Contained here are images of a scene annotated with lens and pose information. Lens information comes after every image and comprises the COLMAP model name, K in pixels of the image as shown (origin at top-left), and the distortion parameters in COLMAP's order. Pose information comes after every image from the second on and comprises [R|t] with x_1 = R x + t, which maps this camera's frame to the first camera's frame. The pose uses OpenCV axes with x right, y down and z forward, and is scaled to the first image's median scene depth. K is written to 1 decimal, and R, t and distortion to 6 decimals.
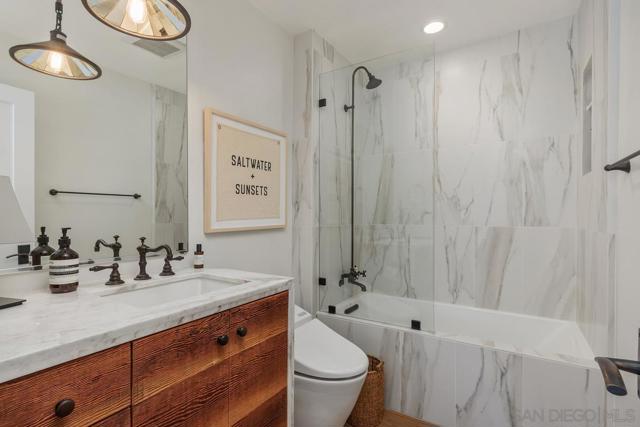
lens RADIAL K [[317.8, 0, 318.2], [0, 317.8, 214.0], [0, 0, 1]] dist [-0.001286, -0.000553]
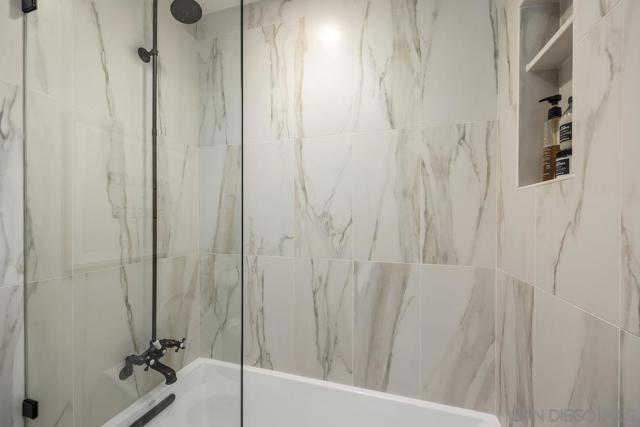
lens RADIAL K [[263.2, 0, 321.4], [0, 263.2, 214.5], [0, 0, 1]] dist [0.000675, -0.000009]
pose [[0.963349, 0.001155, 0.268250, 0.292699], [-0.000456, 0.999996, -0.002665, -0.054694], [-0.268252, 0.002445, 0.963346, 0.514867]]
